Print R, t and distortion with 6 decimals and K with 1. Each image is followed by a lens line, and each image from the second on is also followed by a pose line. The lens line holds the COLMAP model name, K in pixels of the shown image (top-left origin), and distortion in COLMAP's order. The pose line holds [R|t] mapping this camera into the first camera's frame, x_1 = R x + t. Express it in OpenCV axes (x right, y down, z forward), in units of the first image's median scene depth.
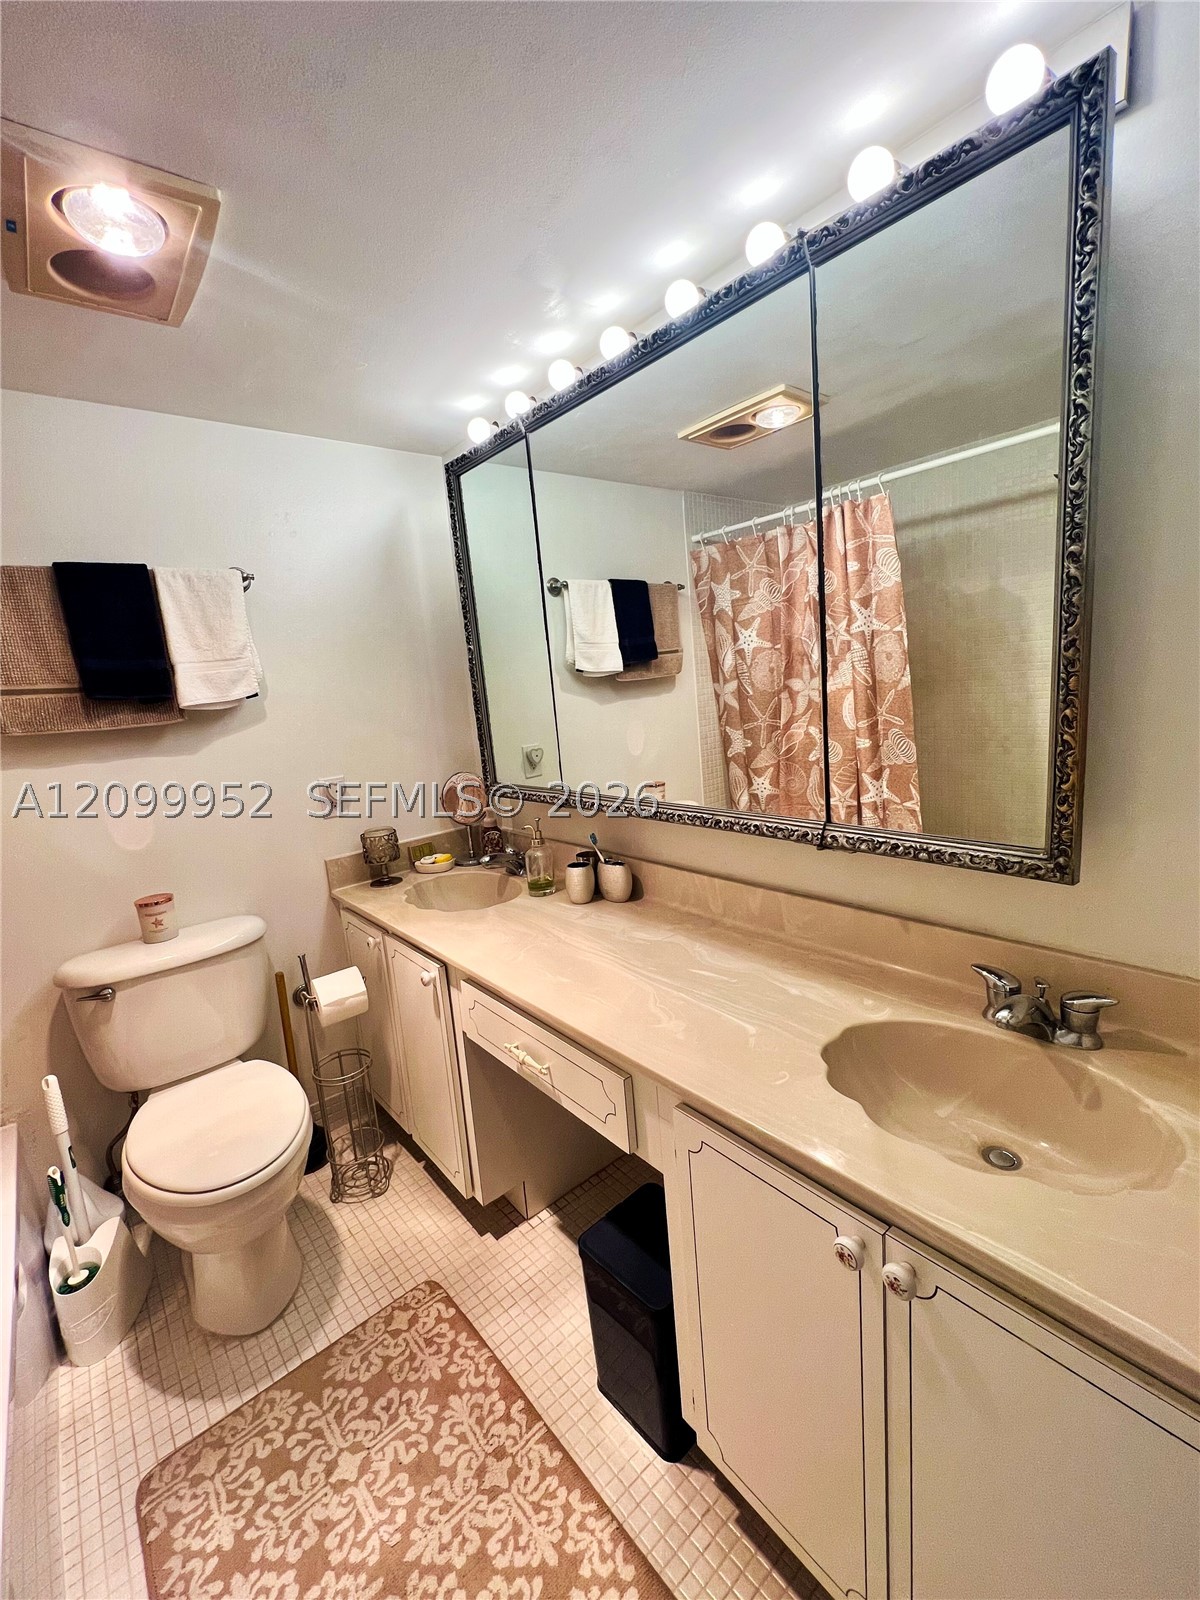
lens RADIAL K [[668.1, 0, 606.8], [0, 668.1, 796.3], [0, 0, 1]] dist [-0.000521, 0.000500]
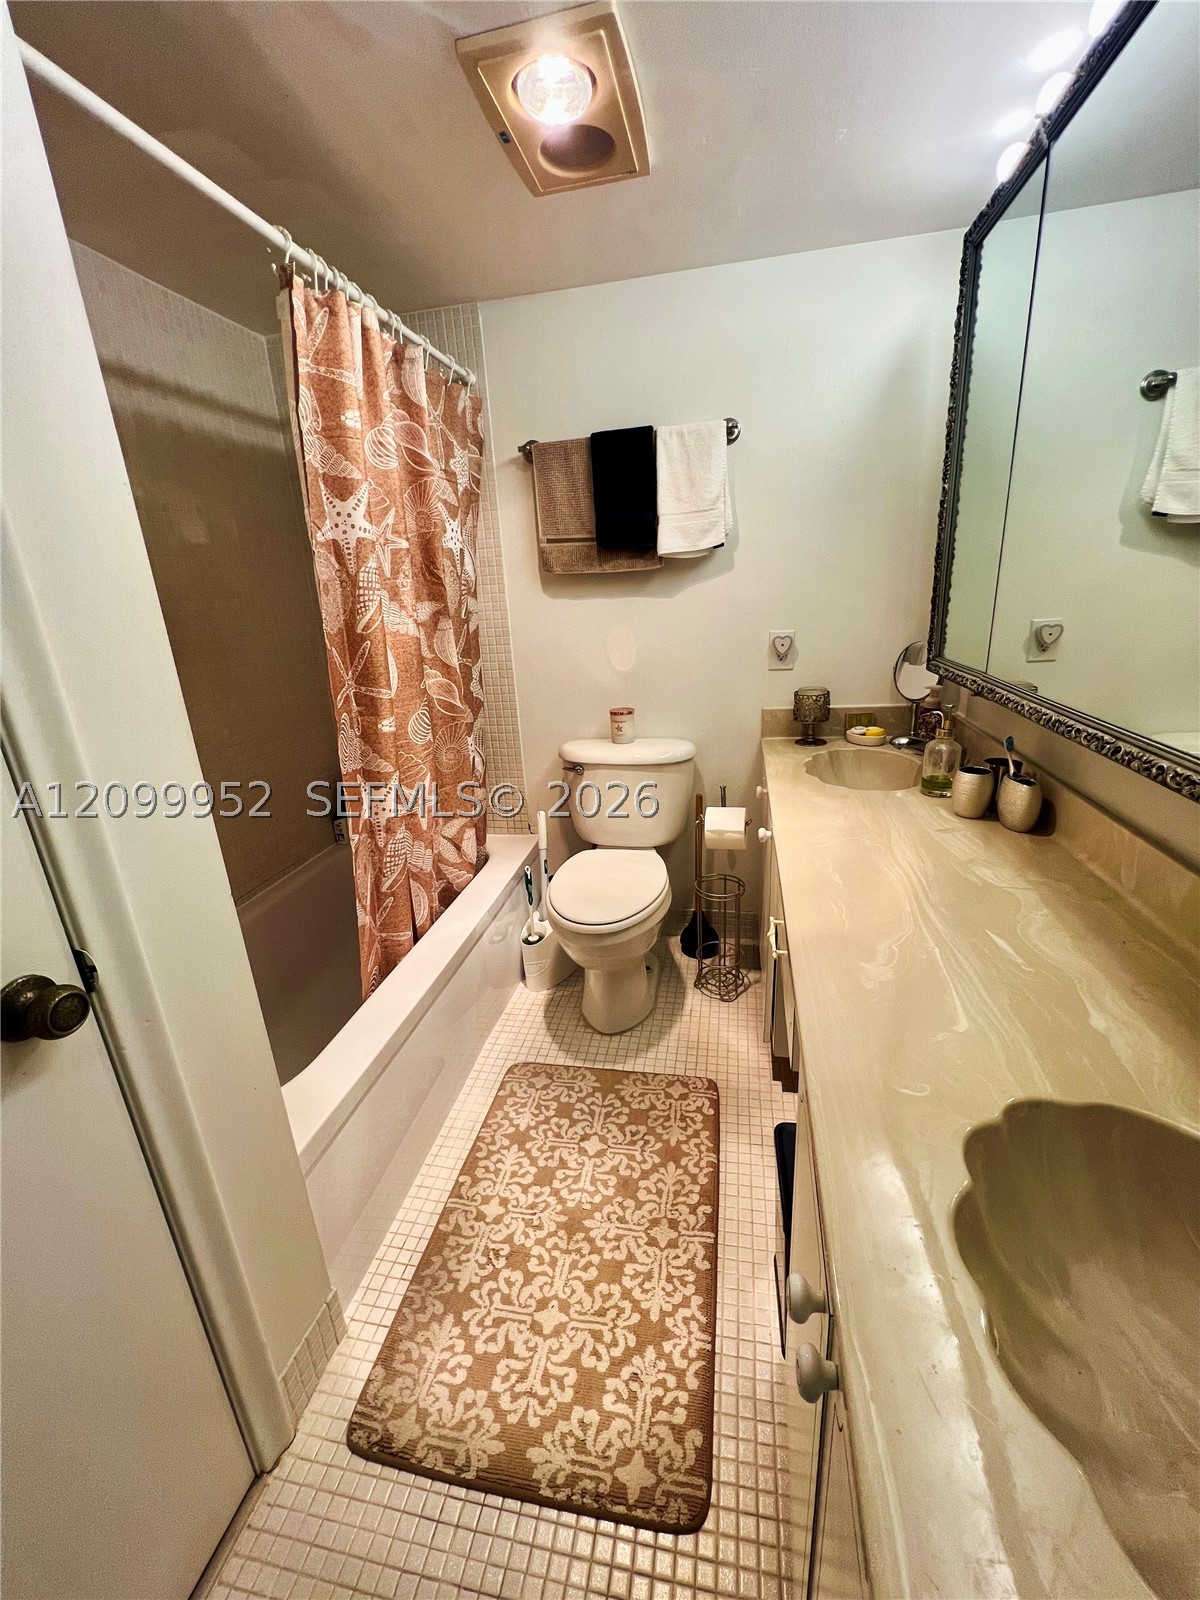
lens RADIAL K [[640.6, 0, 608.5], [0, 640.6, 797.0], [0, 0, 1]] dist [-0.001411, 0.000244]
pose [[0.627347, 0.289663, -0.722863, 0.292448], [-0.131374, 0.954309, 0.268392, -0.018549], [0.767579, -0.073409, 0.636737, 0.198930]]
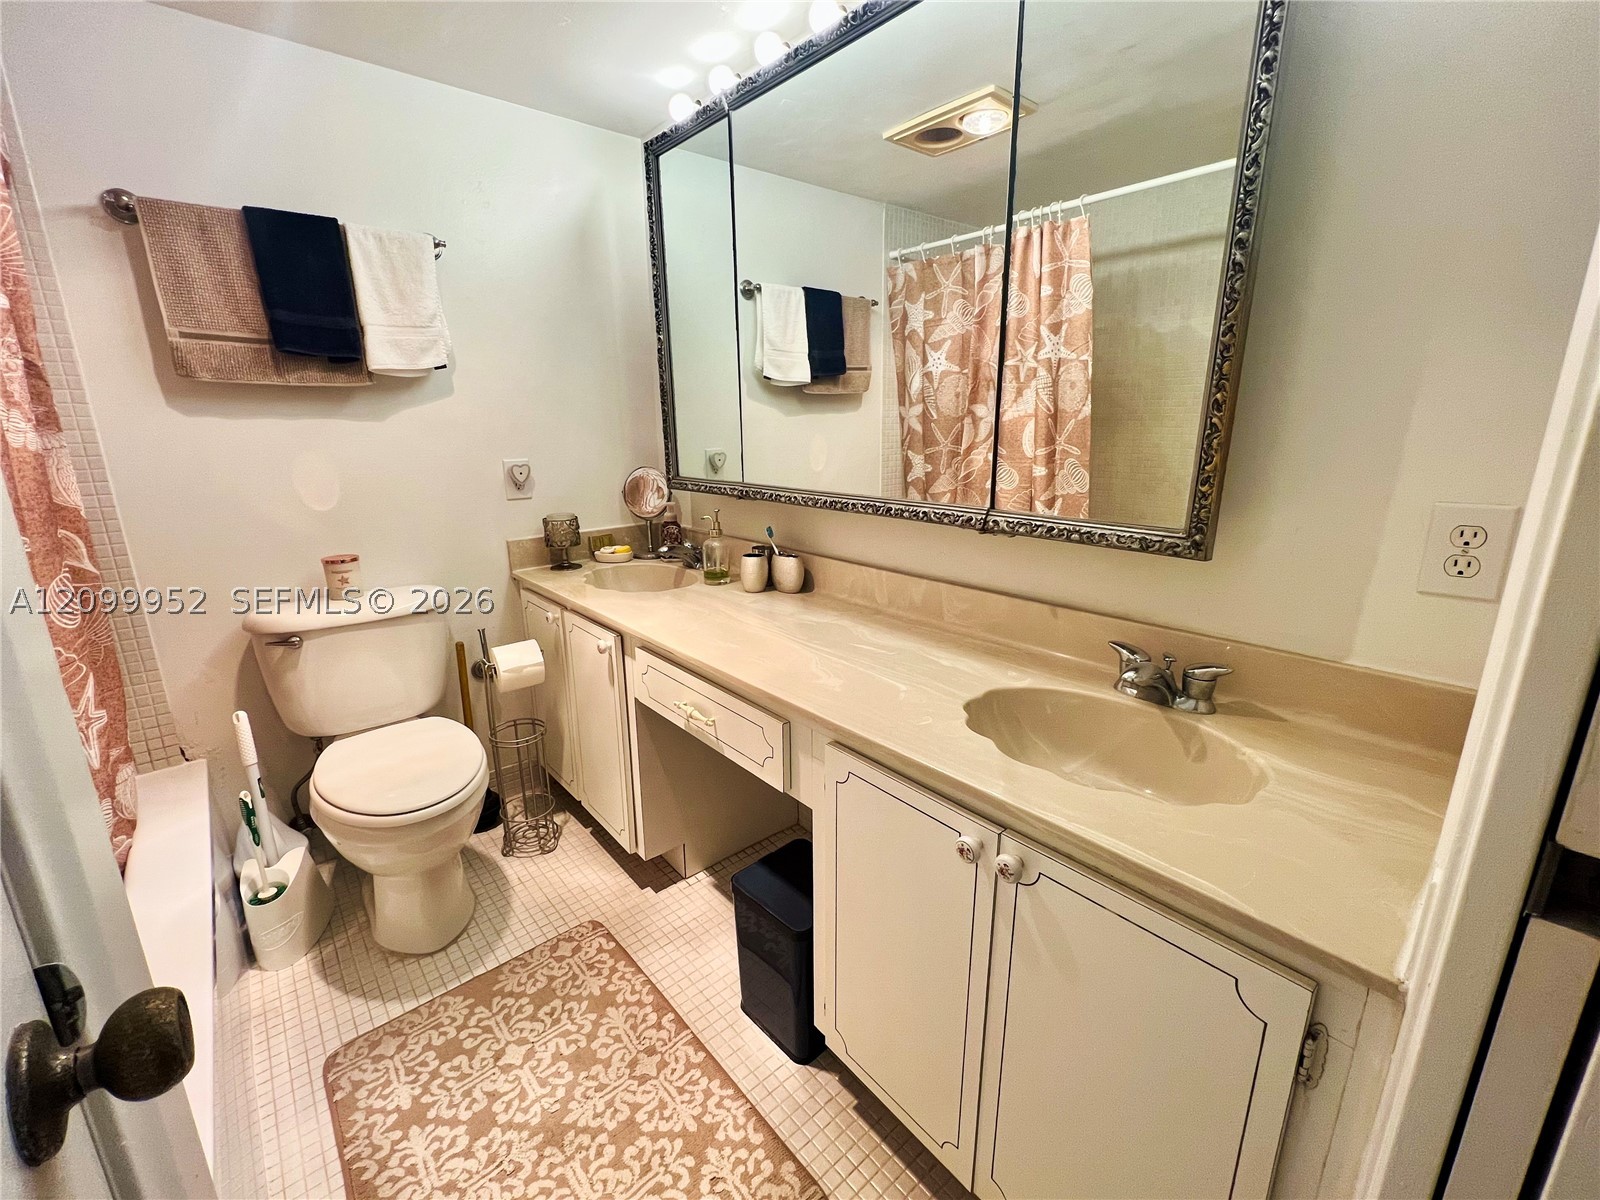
lens RADIAL K [[667.5, 0, 797.2], [0, 667.5, 594.5], [0, 0, 1]] dist [-0.000643, 0.000432]
pose [[0.997427, 0.068218, 0.022049, 0.007463], [-0.069809, 0.994182, 0.082035, 0.087270], [-0.016324, -0.083363, 0.996386, -0.048410]]
